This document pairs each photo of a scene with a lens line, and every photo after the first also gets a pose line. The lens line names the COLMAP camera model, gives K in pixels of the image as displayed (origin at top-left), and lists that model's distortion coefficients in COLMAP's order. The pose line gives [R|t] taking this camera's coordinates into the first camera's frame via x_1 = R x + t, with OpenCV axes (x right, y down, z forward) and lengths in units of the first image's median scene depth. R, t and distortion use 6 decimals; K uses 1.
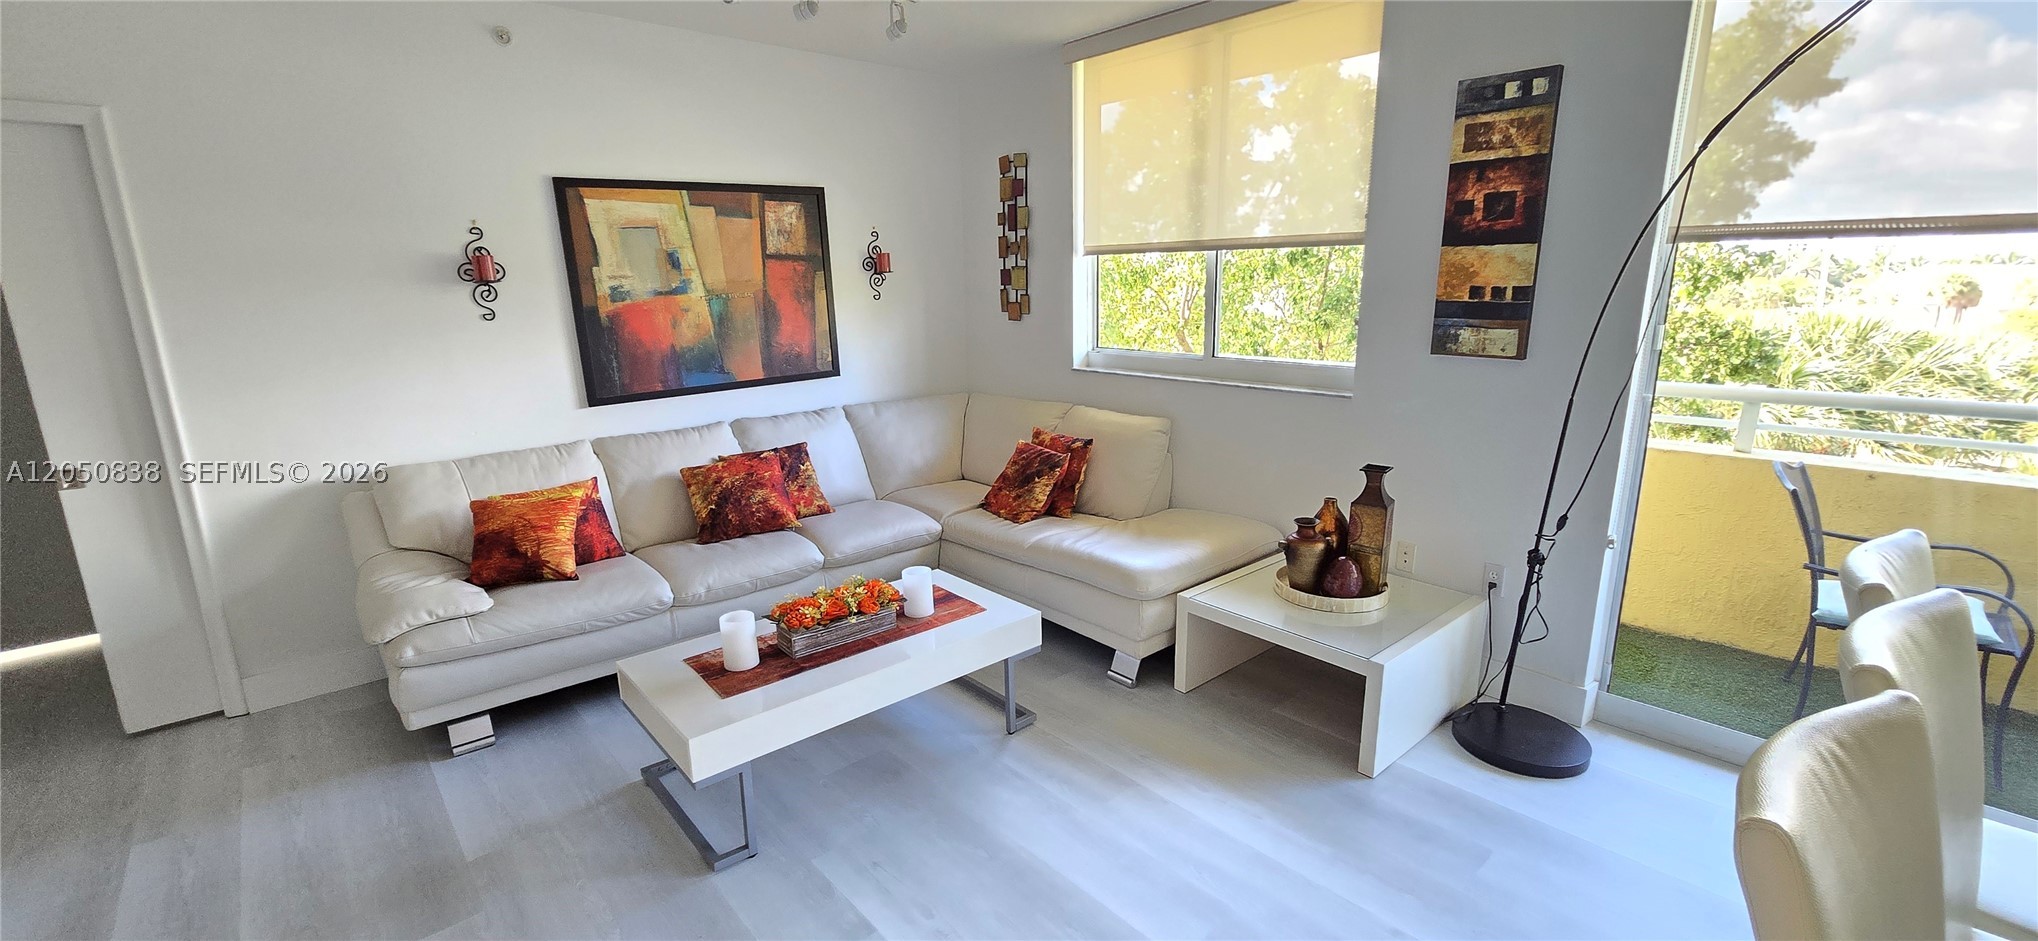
lens RADIAL K [[837.5, 0, 1023.5], [0, 837.5, 467.6], [0, 0, 1]] dist [0.000543, 0.000688]
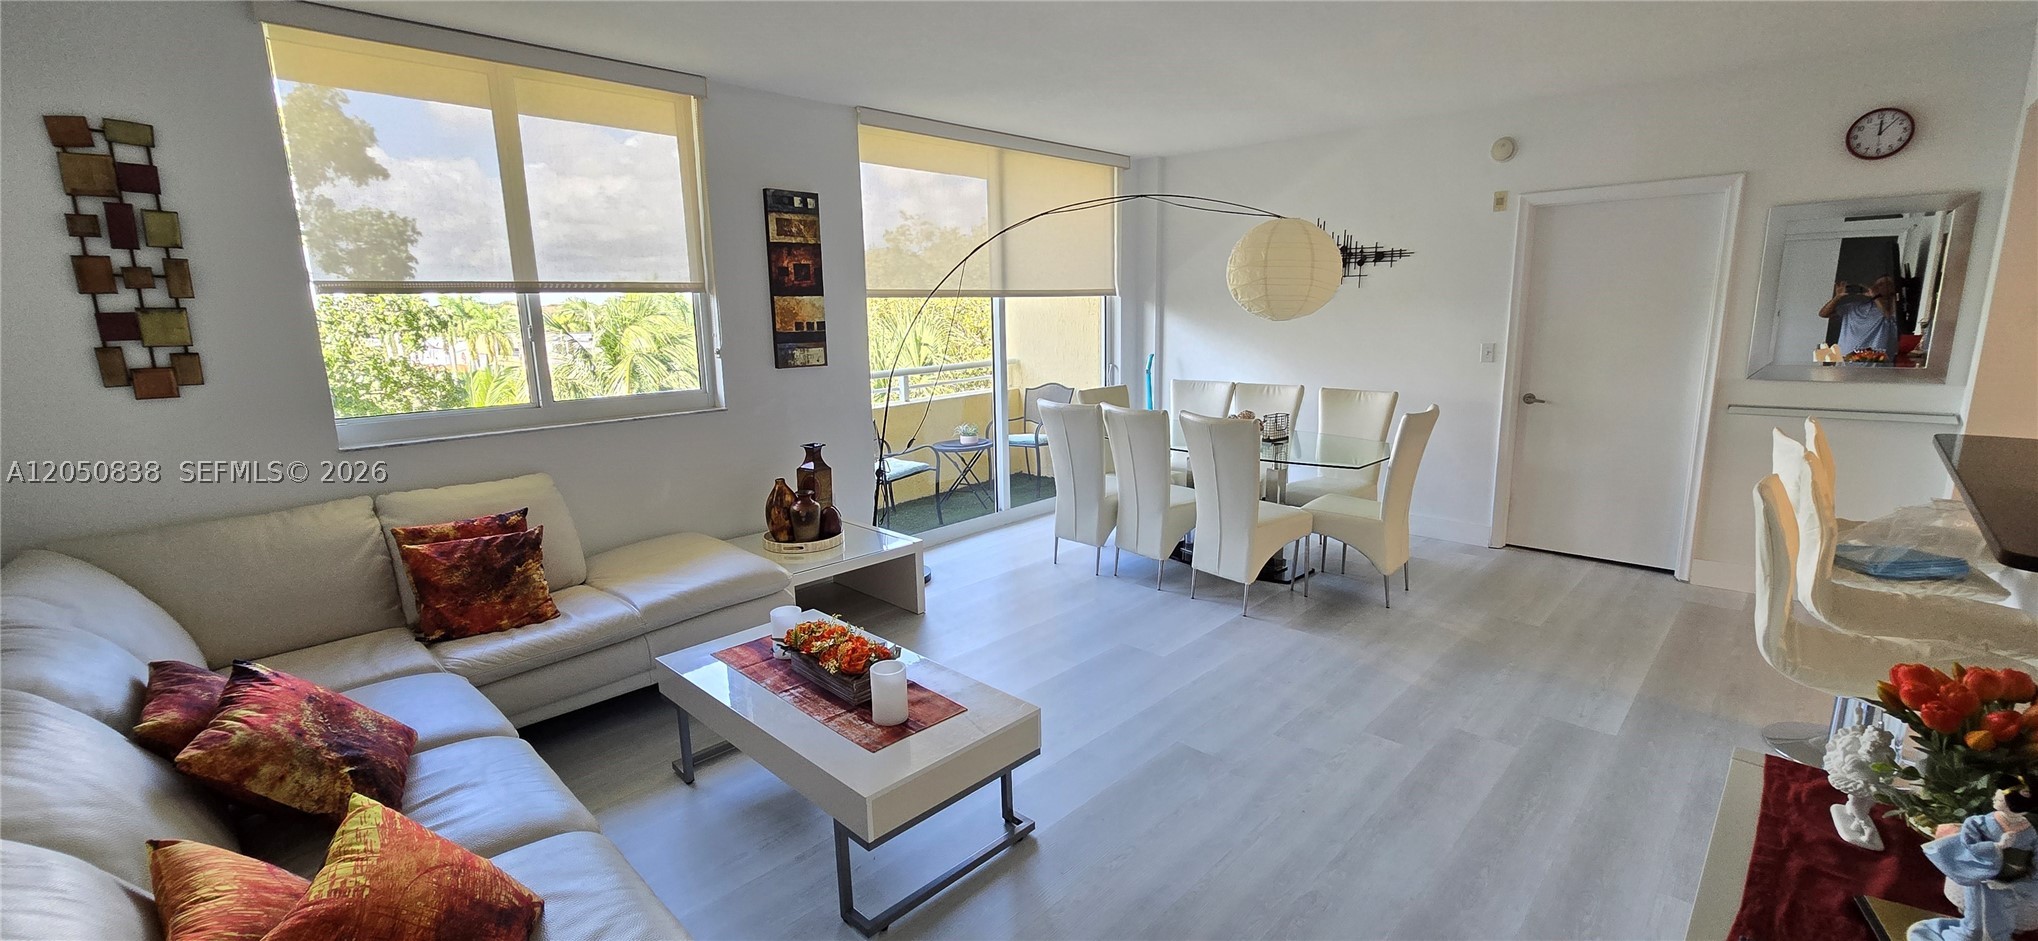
lens RADIAL K [[837.5, 0, 1026.6], [0, 837.5, 474.8], [0, 0, 1]] dist [0.000543, 0.000688]
pose [[-0.084424, -0.183872, 0.979318, -0.811098], [0.239801, 0.950192, 0.199076, -0.117066], [-0.967144, 0.251648, -0.036126, 0.541876]]
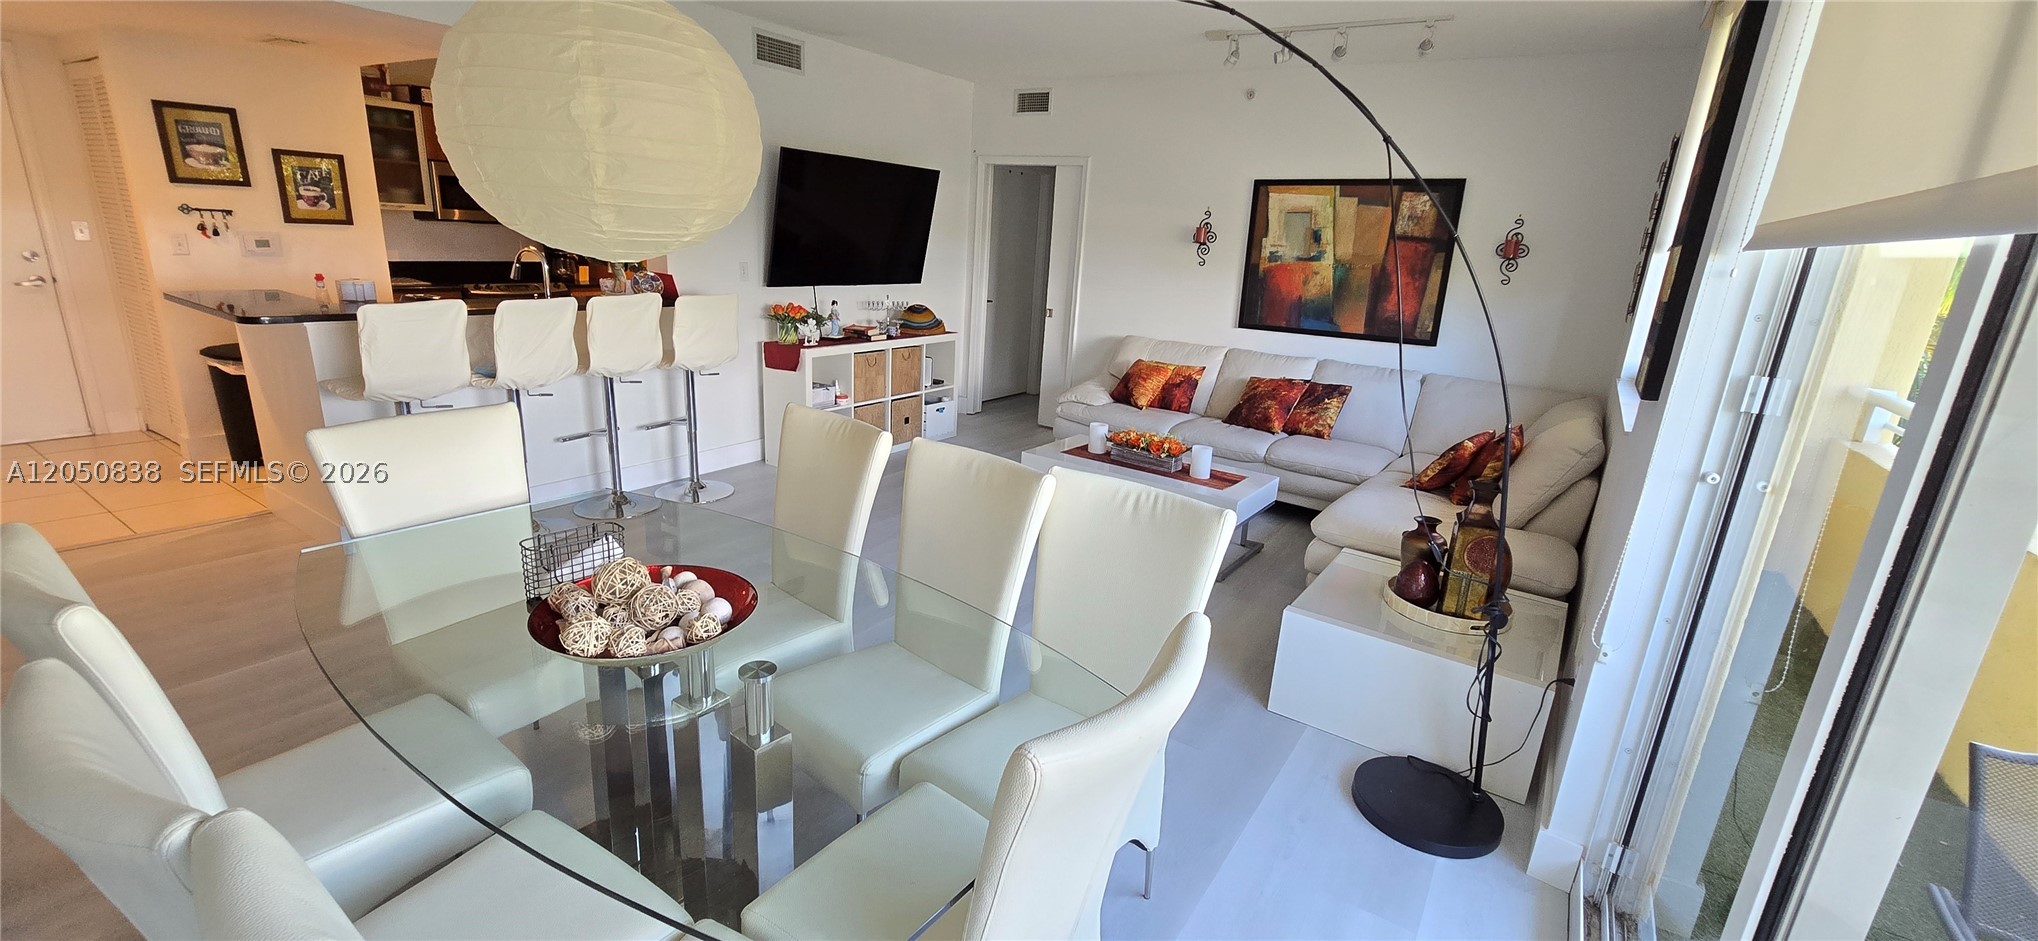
lens RADIAL K [[837.5, 0, 1013.8], [0, 837.5, 473.7], [0, 0, 1]] dist [0.000543, 0.000688]
pose [[0.241452, 0.300237, -0.922799, 0.873397], [-0.277606, 0.932564, 0.230778, -0.061200], [0.929858, 0.200453, 0.308517, 0.181092]]
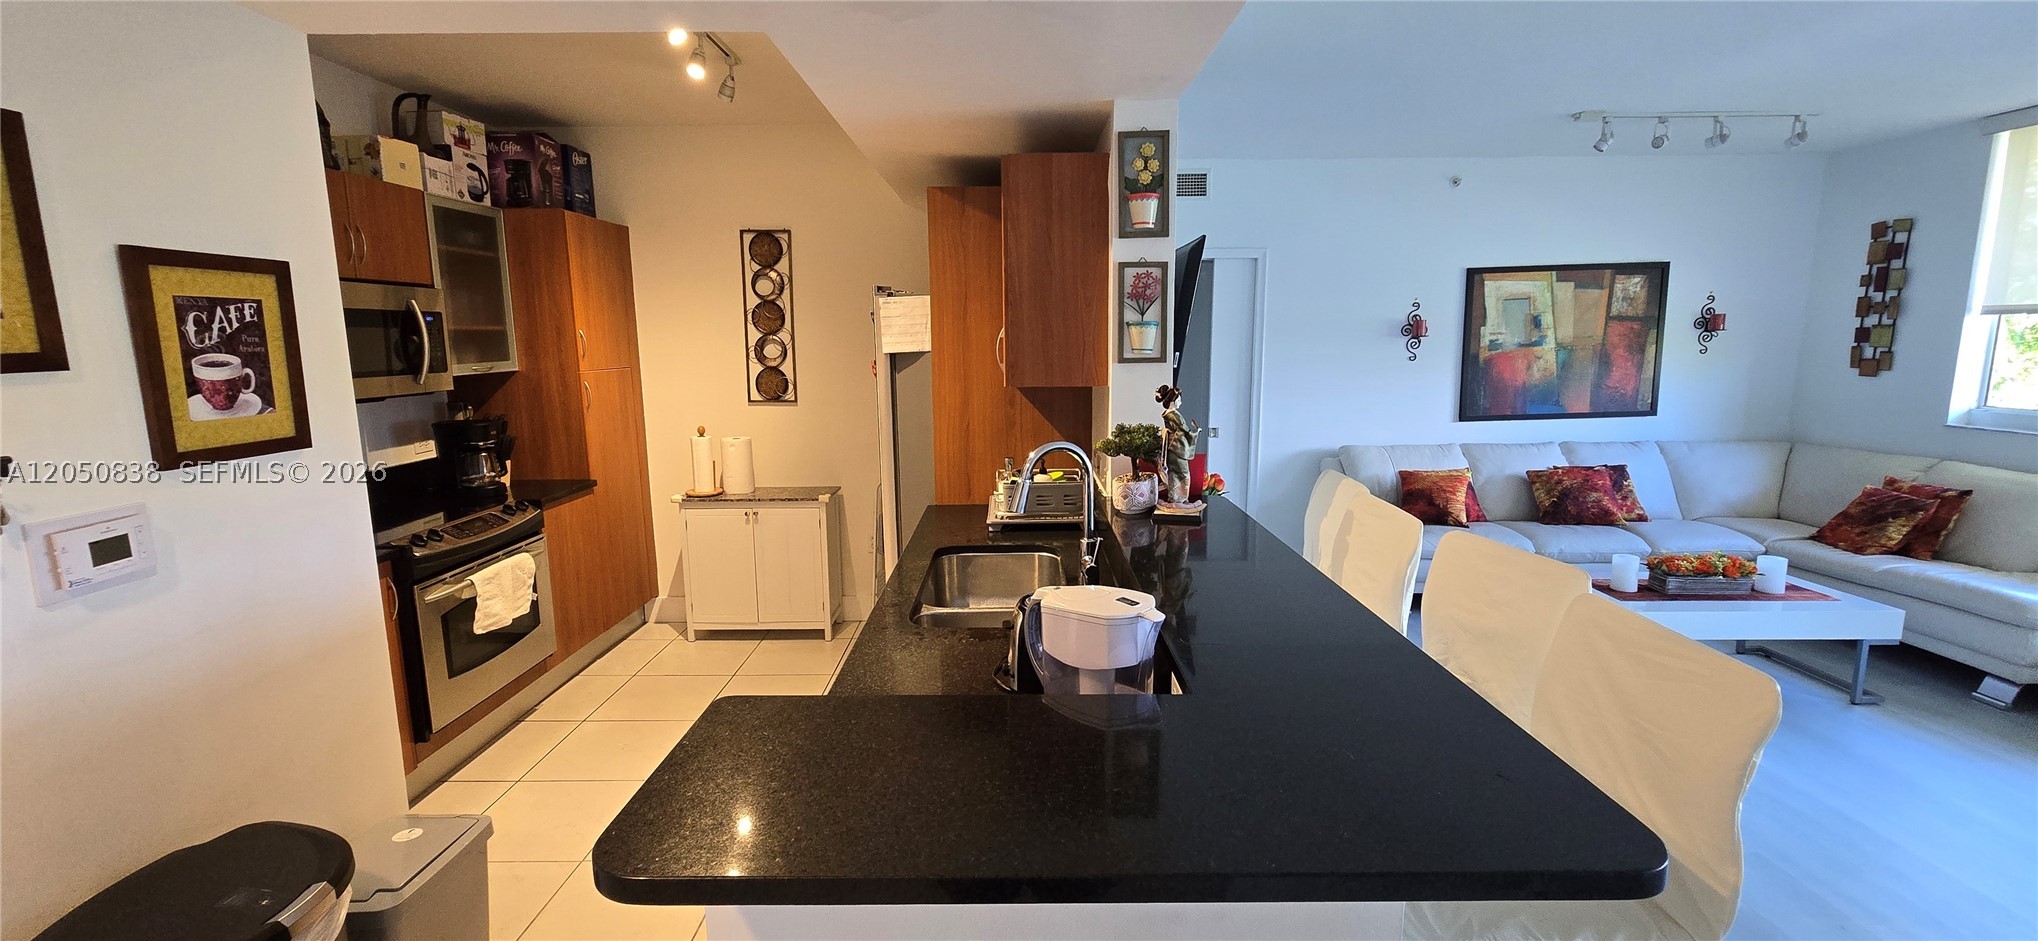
lens RADIAL K [[837.5, 0, 1019.3], [0, 837.5, 469.8], [0, 0, 1]] dist [0.000543, 0.000688]
pose [[0.742001, 0.114646, -0.660523, -0.112558], [-0.151843, 0.988404, 0.000983, 0.121615], [0.652976, 0.099567, 0.750805, -0.568295]]
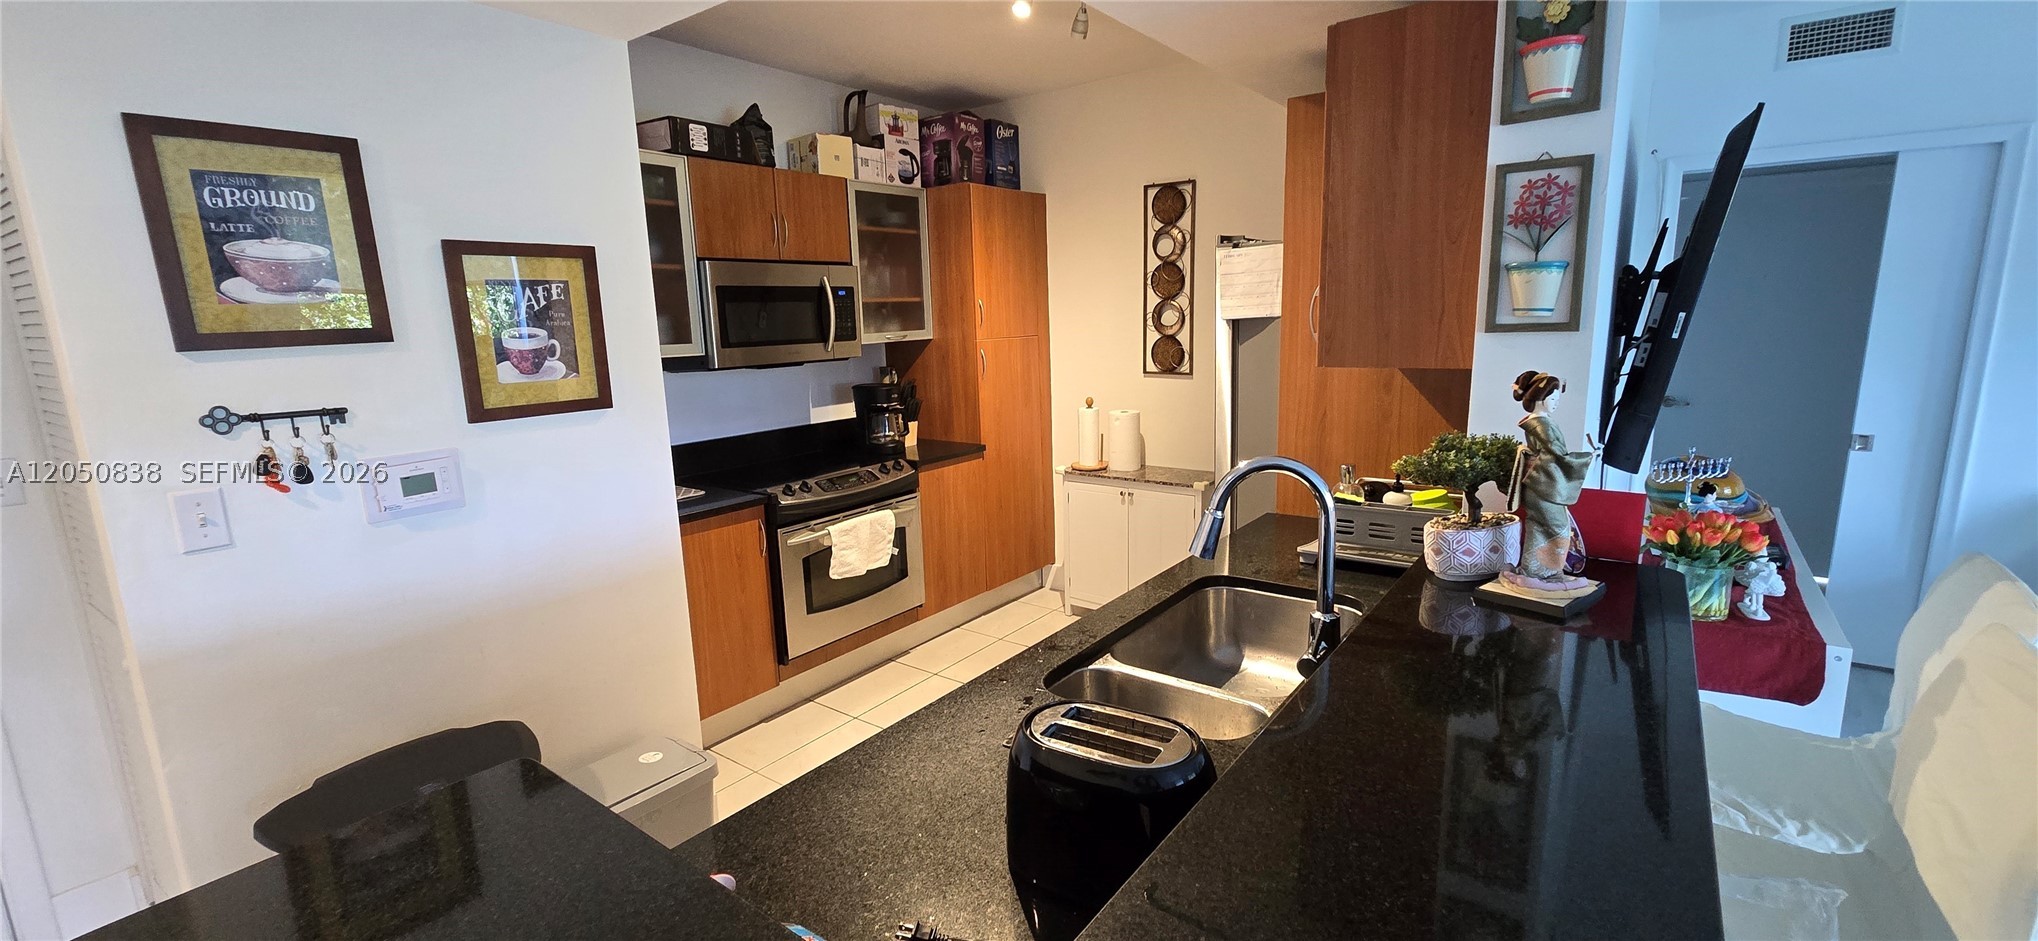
lens RADIAL K [[837.5, 0, 1010.6], [0, 837.5, 472.8], [0, 0, 1]] dist [0.000543, 0.000688]
pose [[0.191166, 0.193679, -0.962260, -0.138559], [-0.192159, 0.968754, 0.156811, 0.073463], [0.962565, 0.154930, 0.222410, -0.330006]]
